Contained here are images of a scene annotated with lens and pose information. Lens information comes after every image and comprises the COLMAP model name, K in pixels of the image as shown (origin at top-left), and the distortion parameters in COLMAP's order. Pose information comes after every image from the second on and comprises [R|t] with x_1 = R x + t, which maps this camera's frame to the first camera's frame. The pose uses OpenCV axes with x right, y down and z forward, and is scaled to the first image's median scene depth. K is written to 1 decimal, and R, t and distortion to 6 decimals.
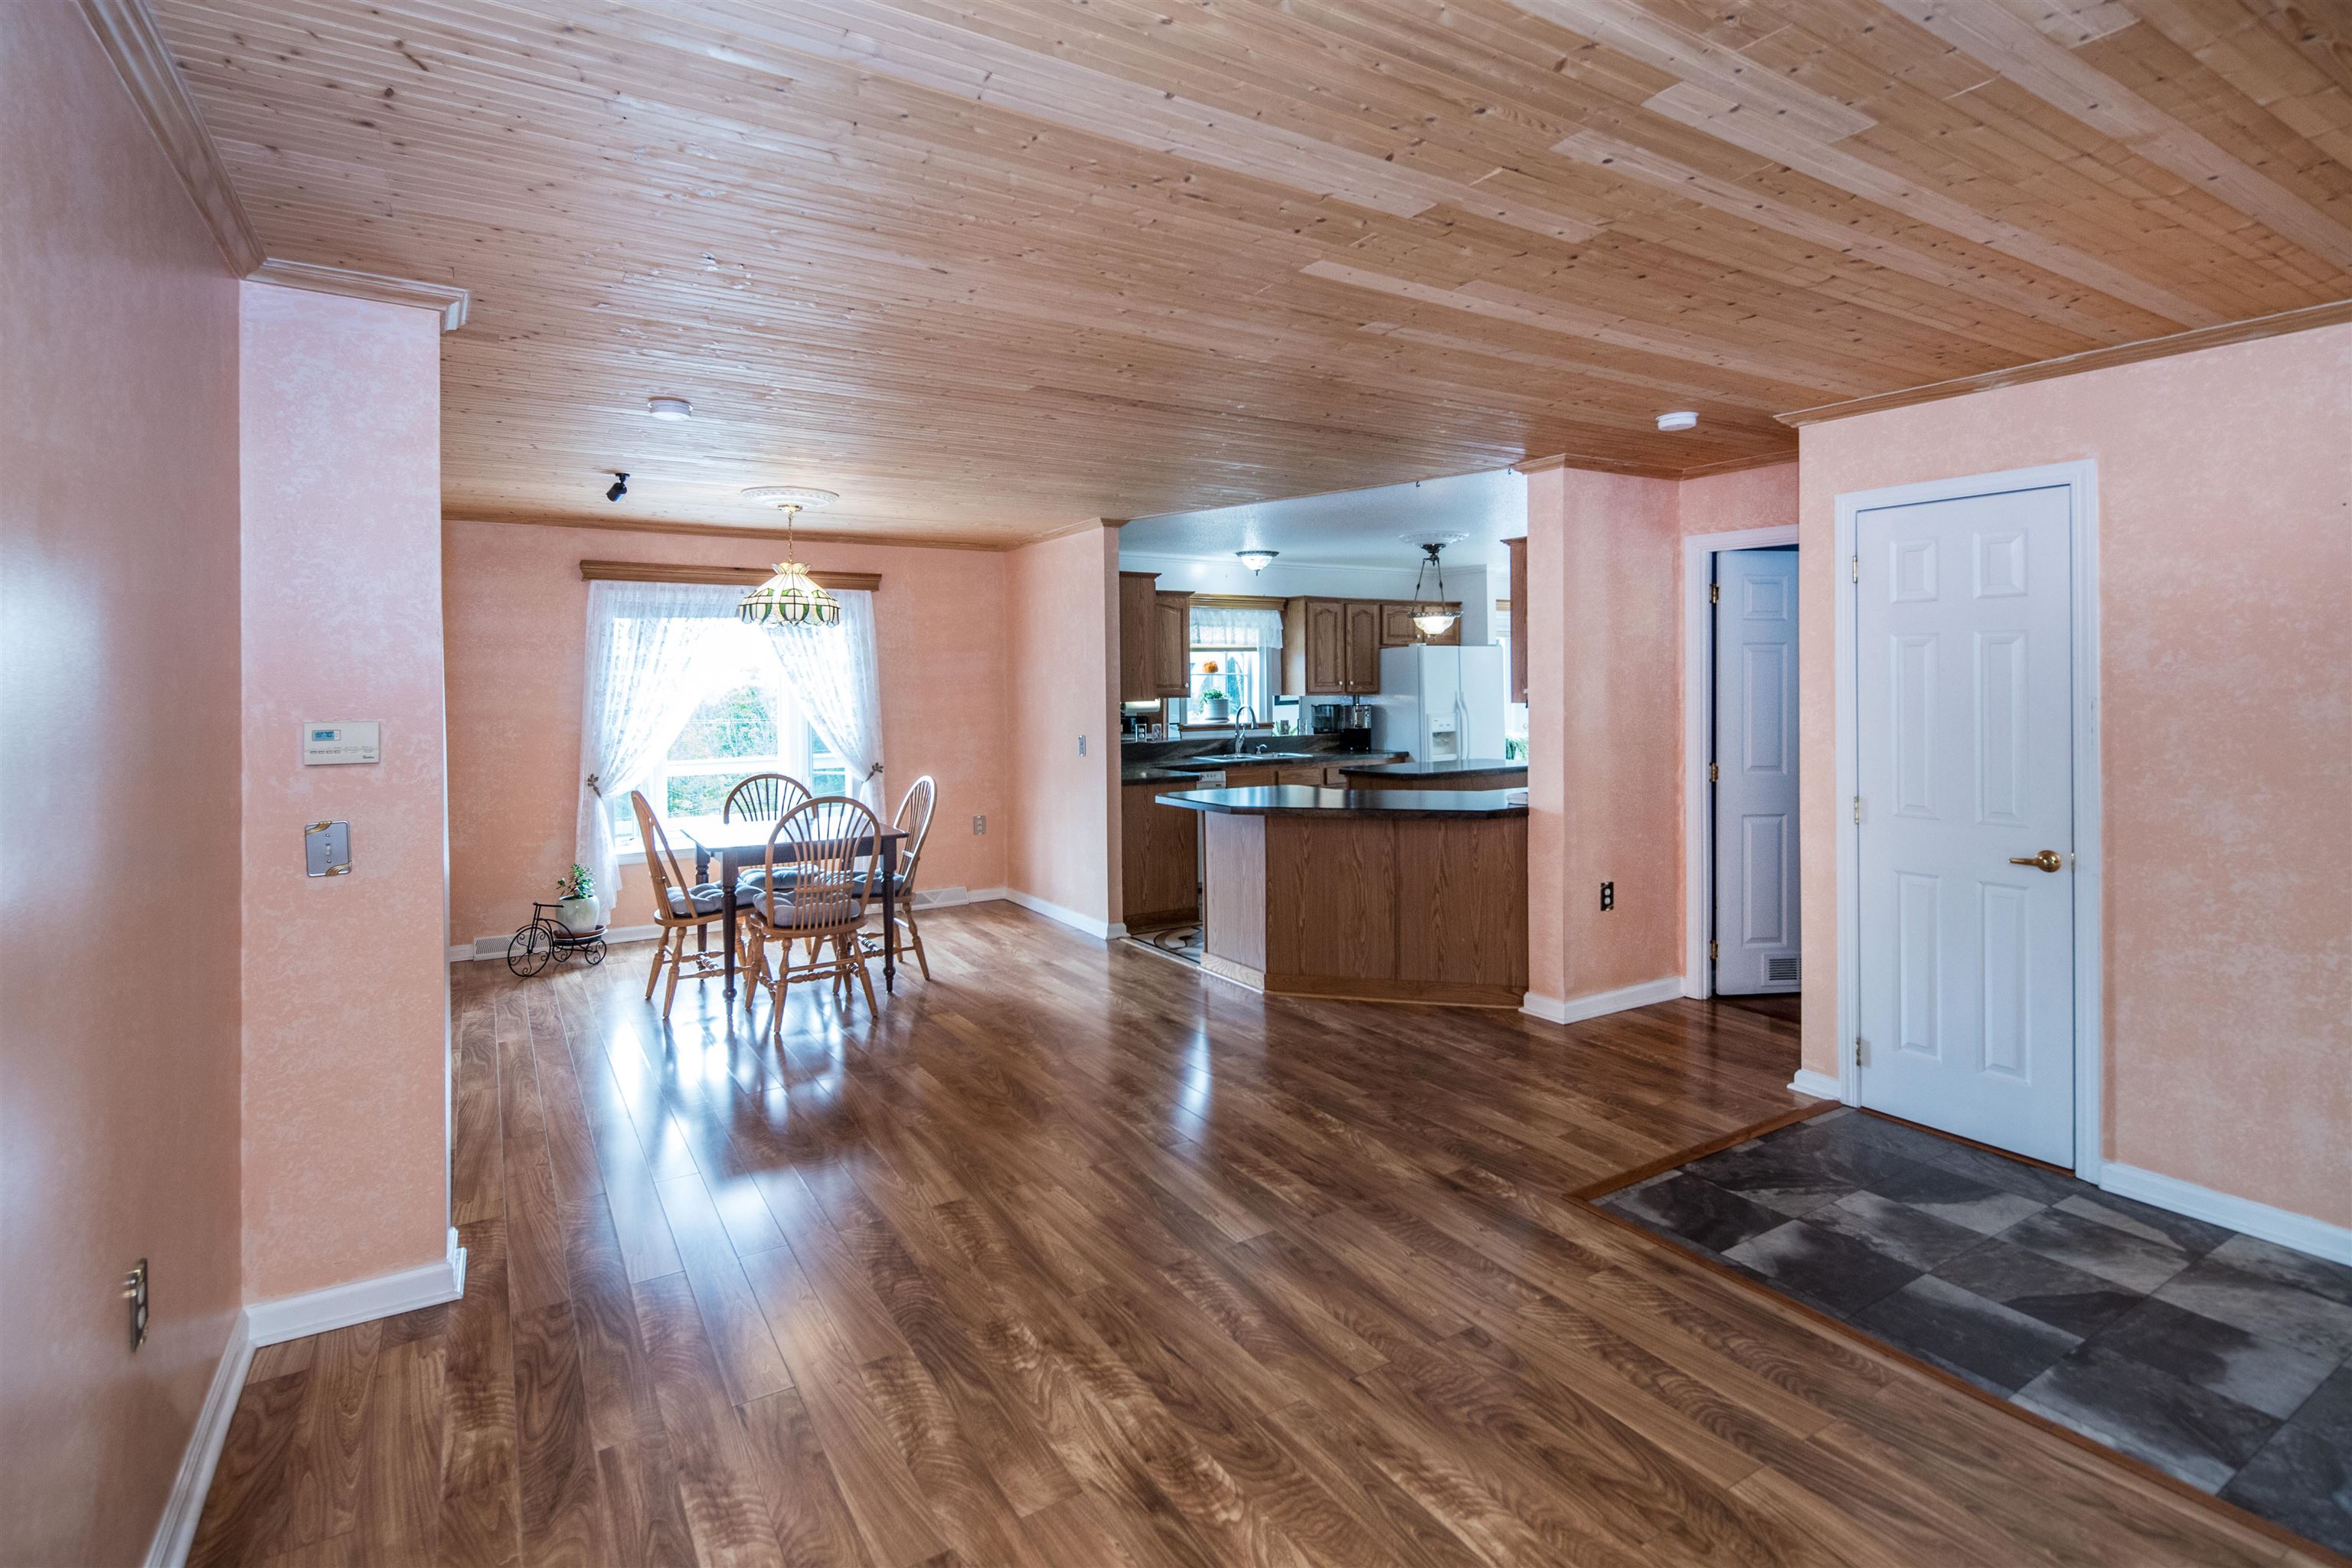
lens RADIAL K [[1154.3, 0, 1169.9], [0, 1154.3, 682.9], [0, 0, 1]] dist [-0.000797, 0.000001]
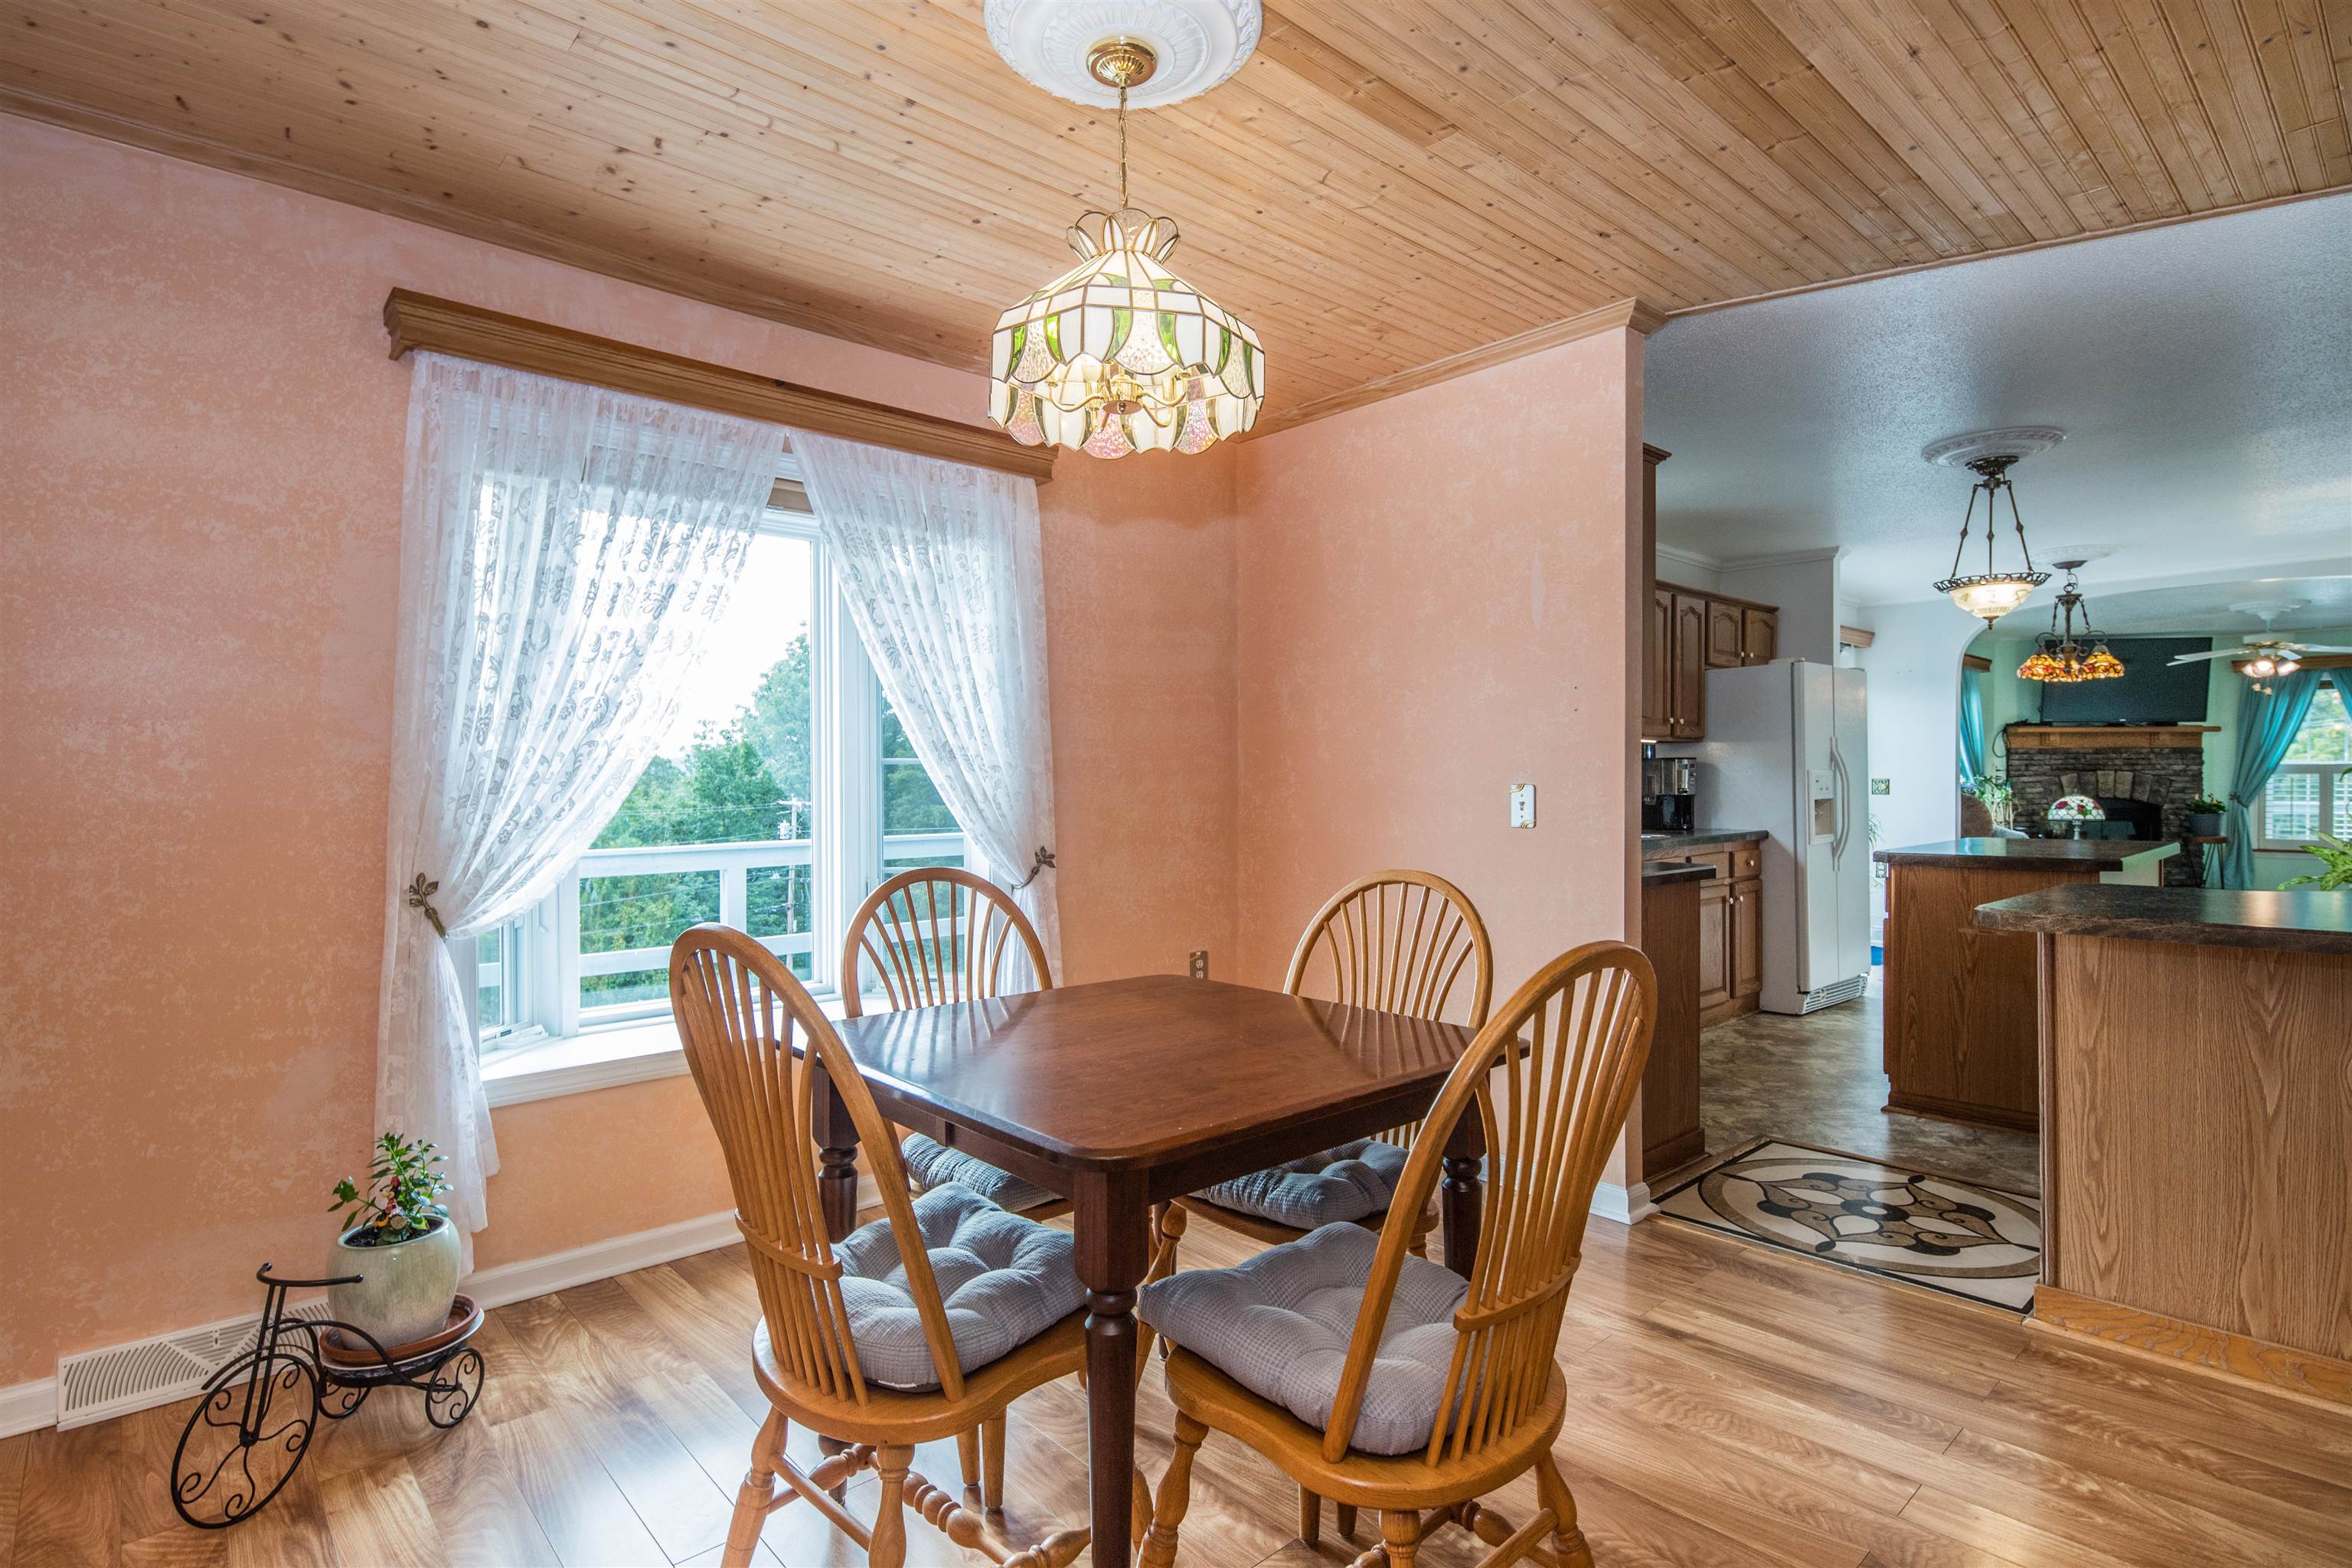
lens RADIAL K [[1170.6, 0, 1116.3], [0, 1170.6, 796.9], [0, 0, 1]] dist [0.003564, 0.000611]
pose [[0.988204, 0.004156, 0.153088, -0.336999], [-0.006388, 0.999880, 0.014089, 0.047268], [-0.153011, -0.014901, 0.988112, 0.591259]]
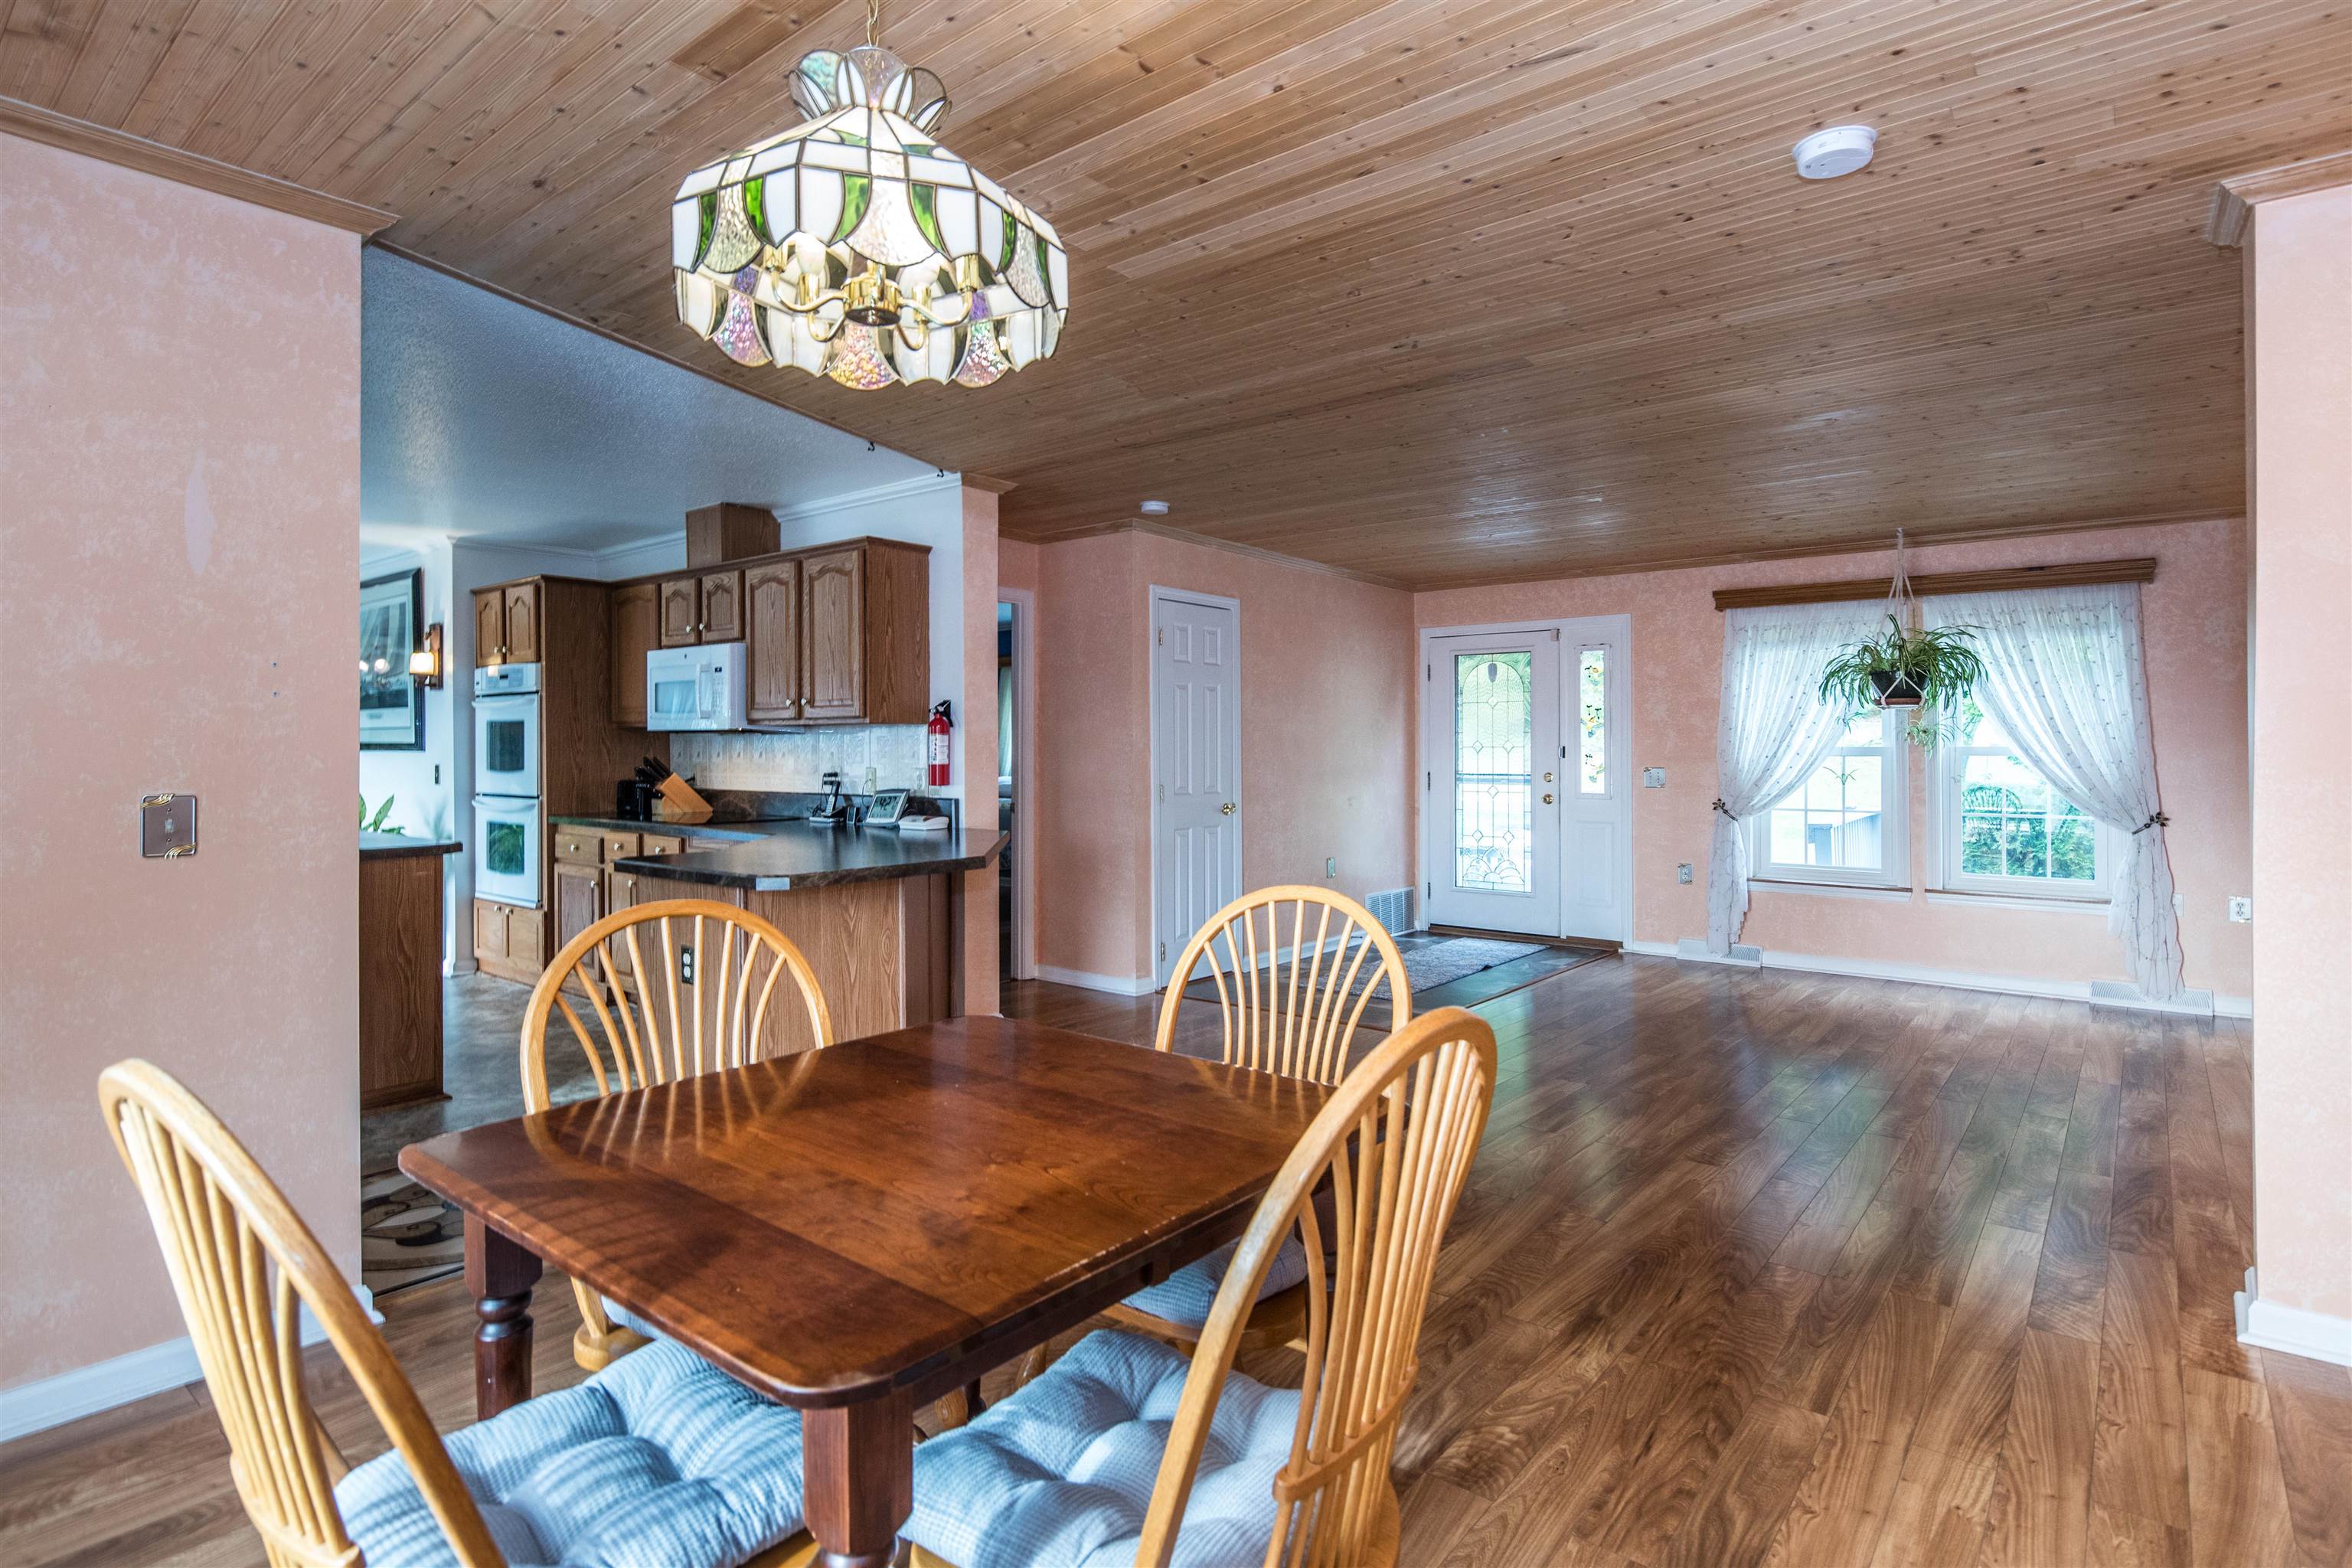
lens RADIAL K [[1169.0, 0, 1184.3], [0, 1169.0, 757.5], [0, 0, 1]] dist [0.002075, -0.000359]
pose [[-0.337143, 0.004923, 0.941441, -0.511783], [0.005629, 0.999979, -0.003213, 0.039650], [-0.941437, 0.004216, -0.337163, 0.887572]]
